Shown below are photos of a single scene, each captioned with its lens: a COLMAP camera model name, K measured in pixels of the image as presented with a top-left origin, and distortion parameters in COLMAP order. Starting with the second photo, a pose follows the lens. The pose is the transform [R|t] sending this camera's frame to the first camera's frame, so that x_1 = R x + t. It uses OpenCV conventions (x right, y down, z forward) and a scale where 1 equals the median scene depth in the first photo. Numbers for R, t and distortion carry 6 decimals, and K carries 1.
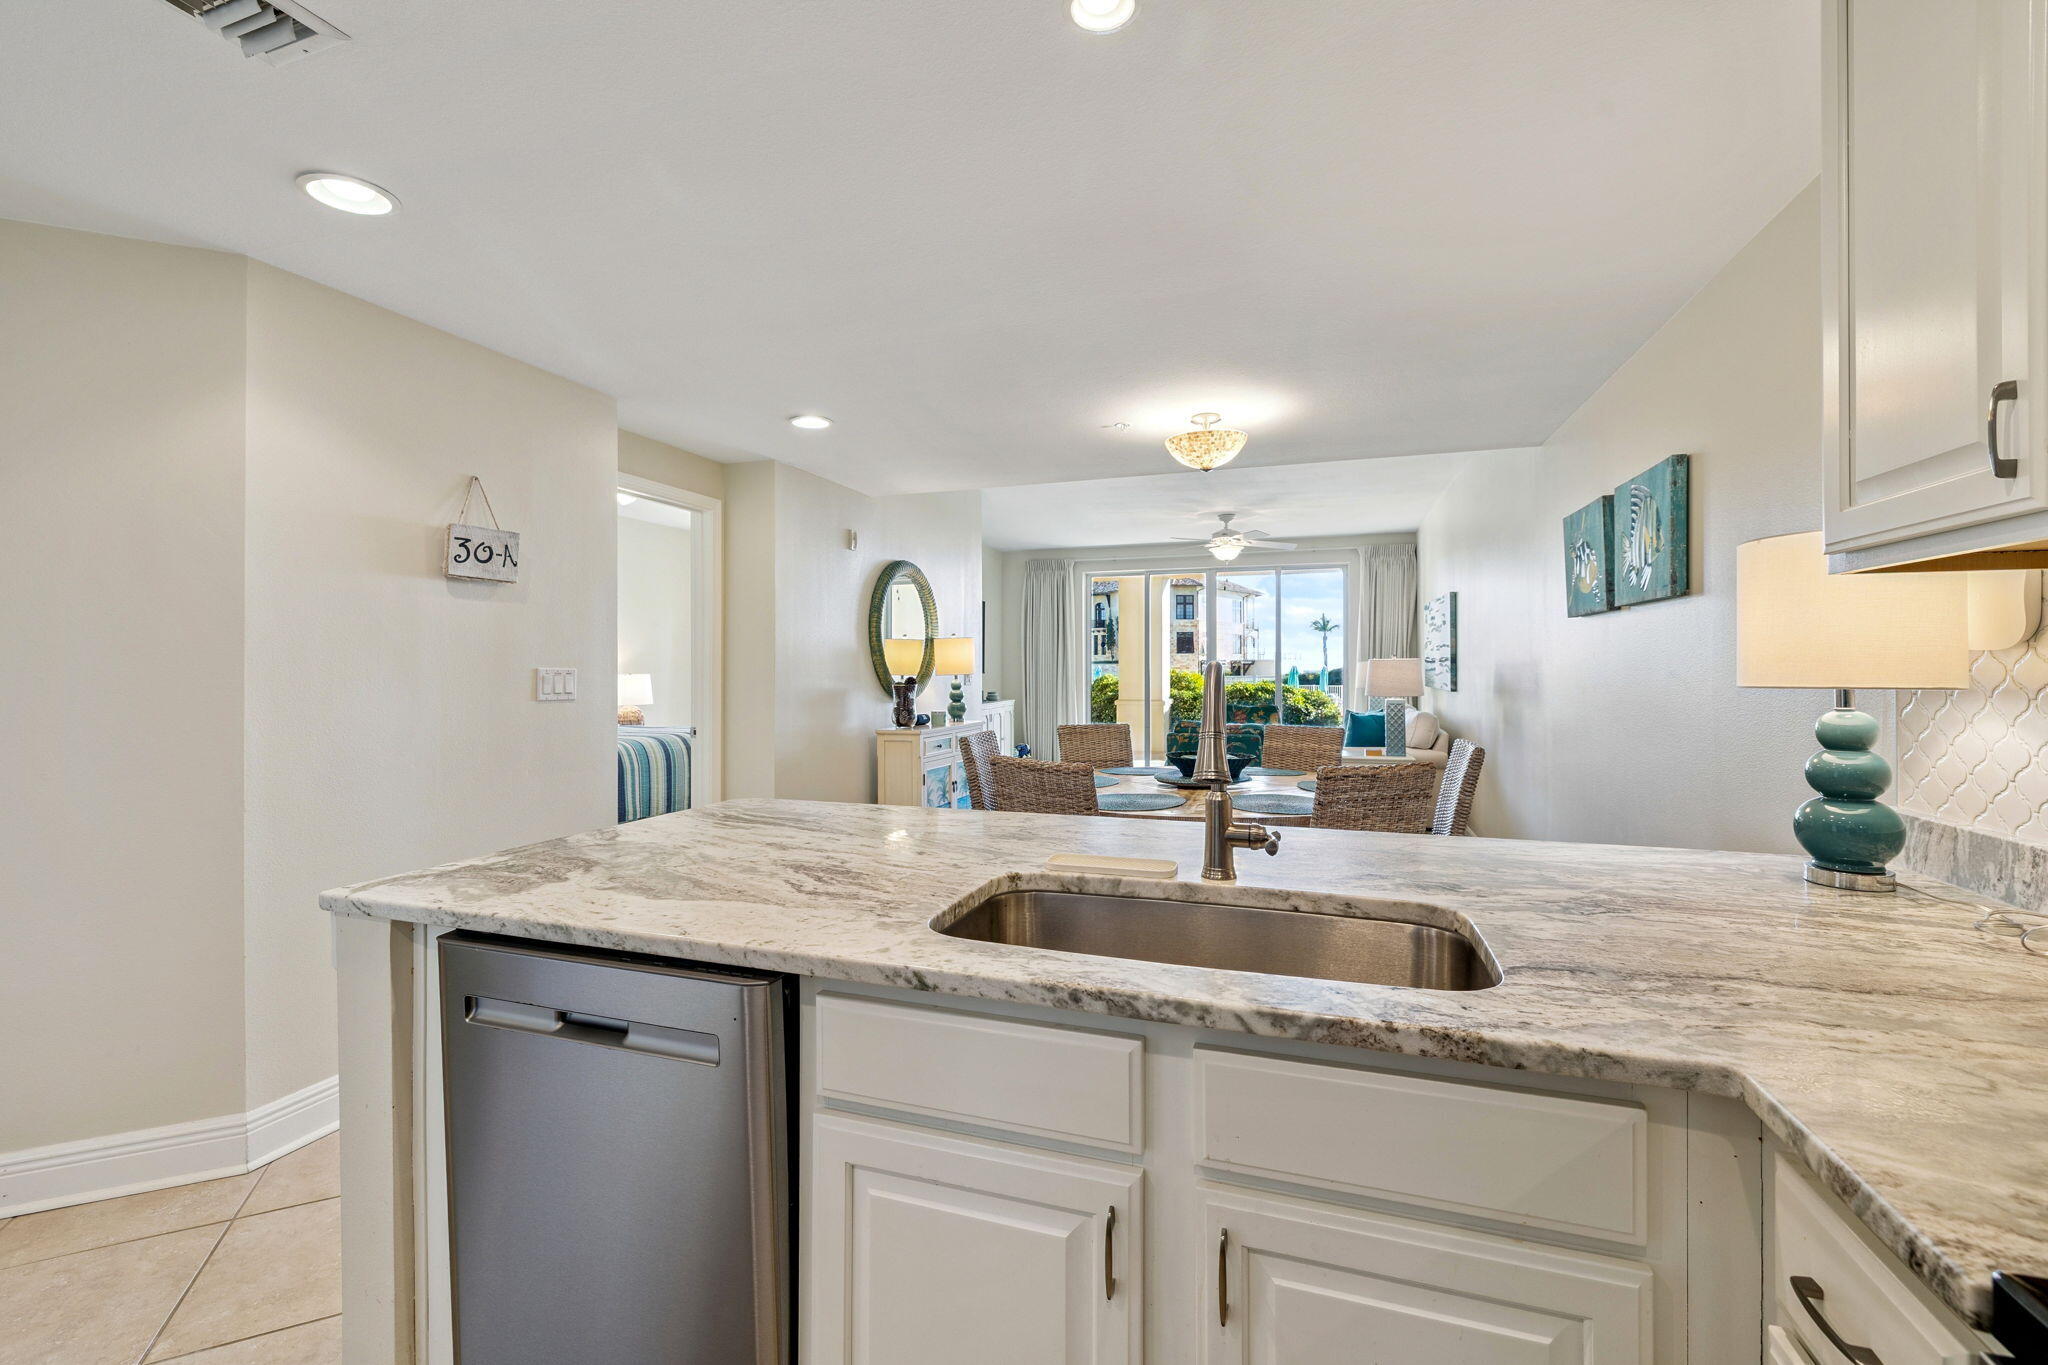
lens RADIAL K [[867.4, 0, 1021.5], [0, 867.4, 674.4], [0, 0, 1]] dist [-0.000699, 0.000791]
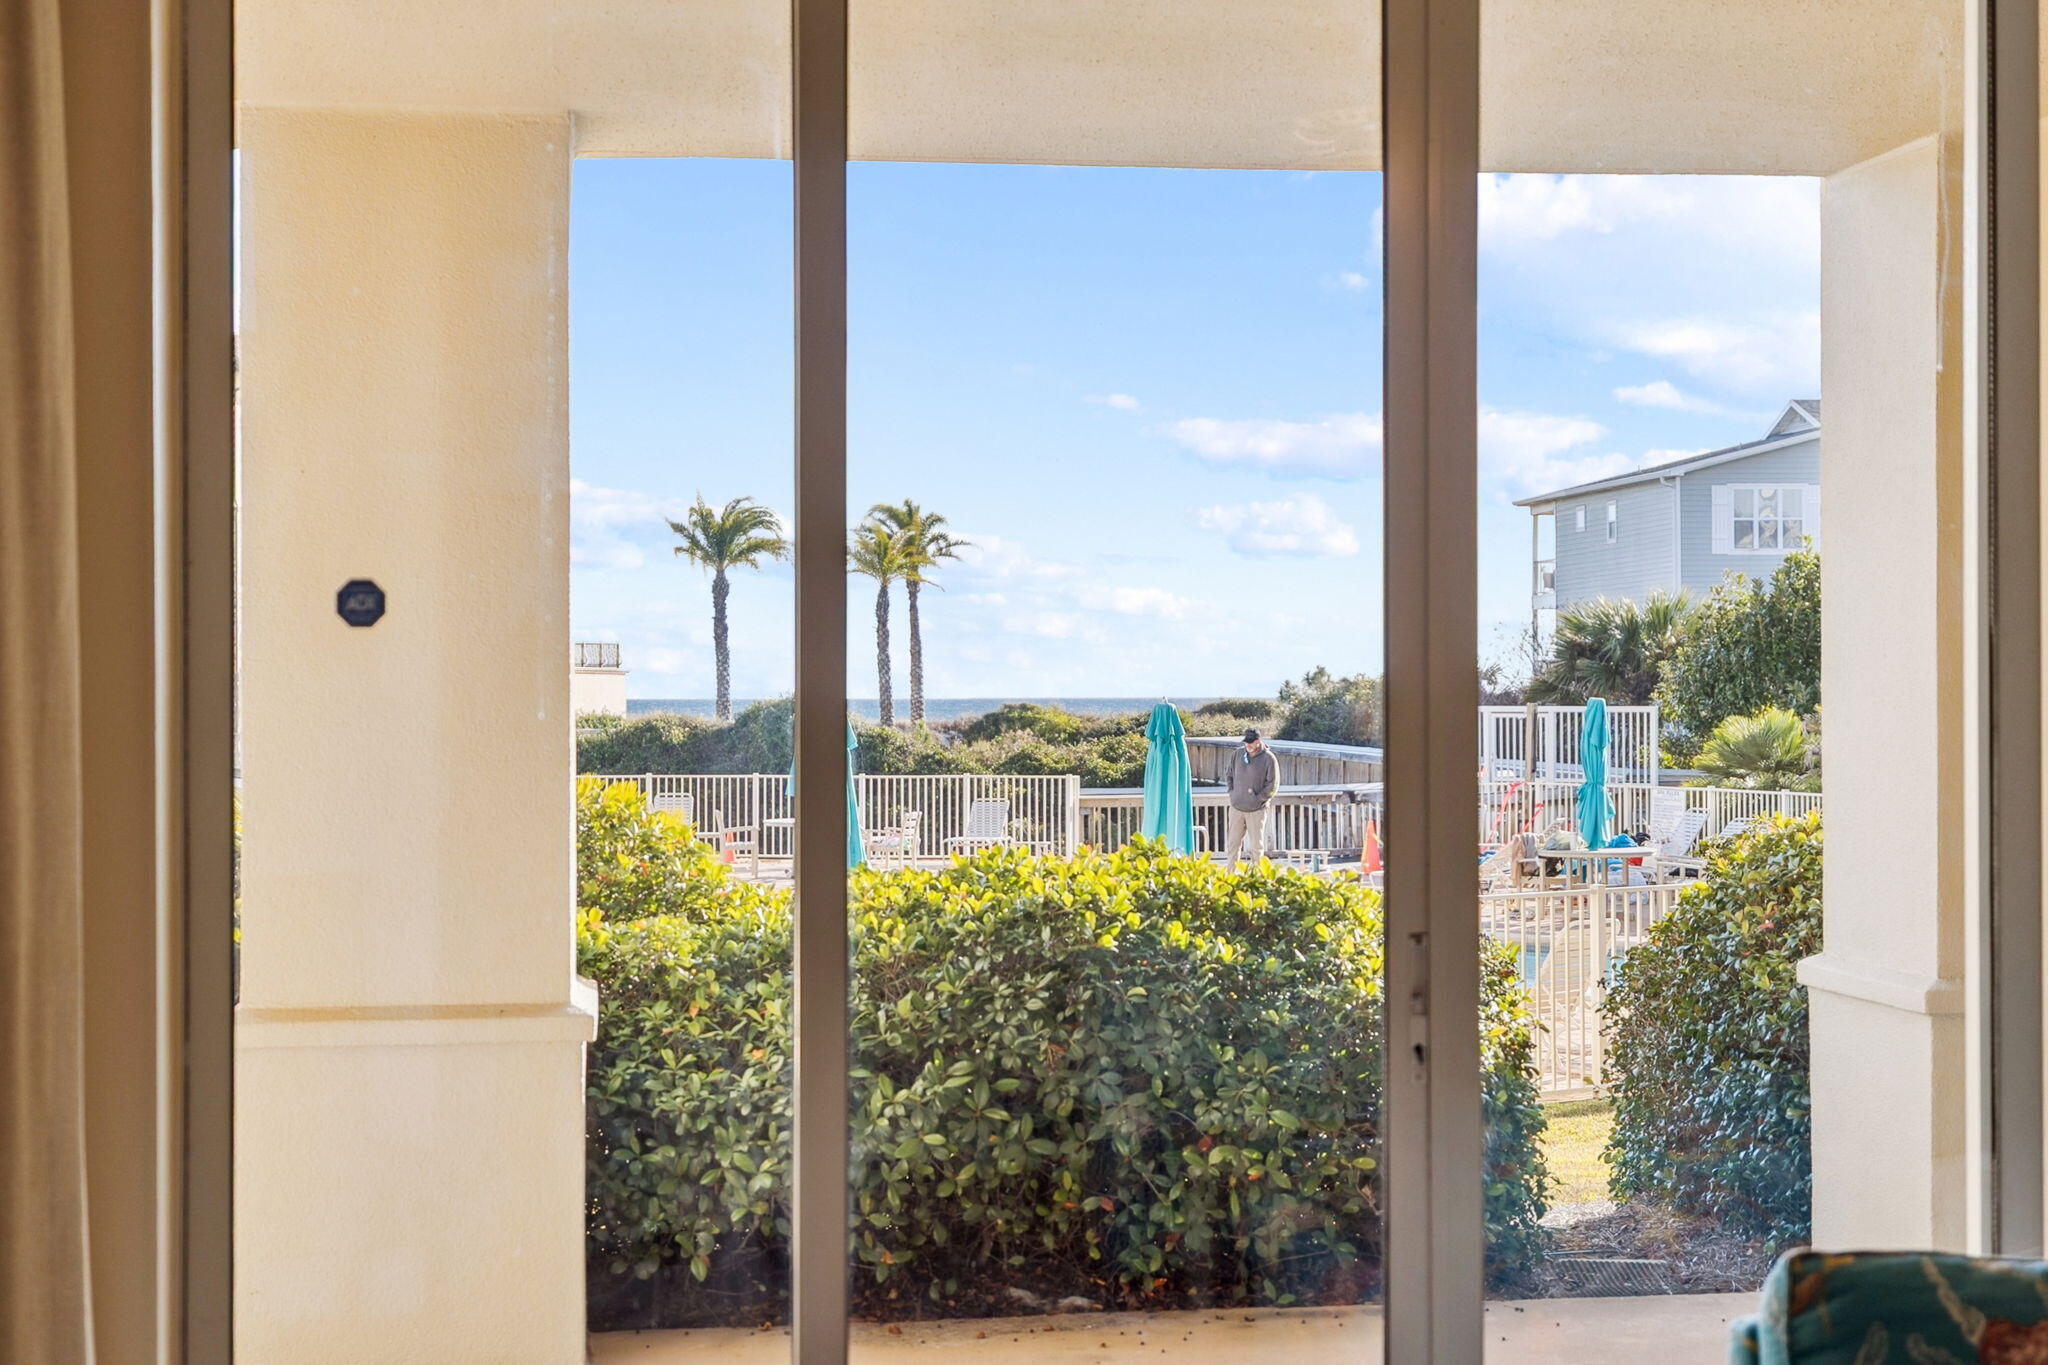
lens RADIAL K [[3177.4, 0, 1020.8], [0, 3177.4, 685.9], [0, 0, 1]] dist [0.161982, 0.000000]
pose [[0.897965, -0.001091, 0.440065, 0.002225], [0.005392, 0.999949, -0.008524, -0.042017], [-0.440033, 0.010027, 0.897926, 1.202544]]
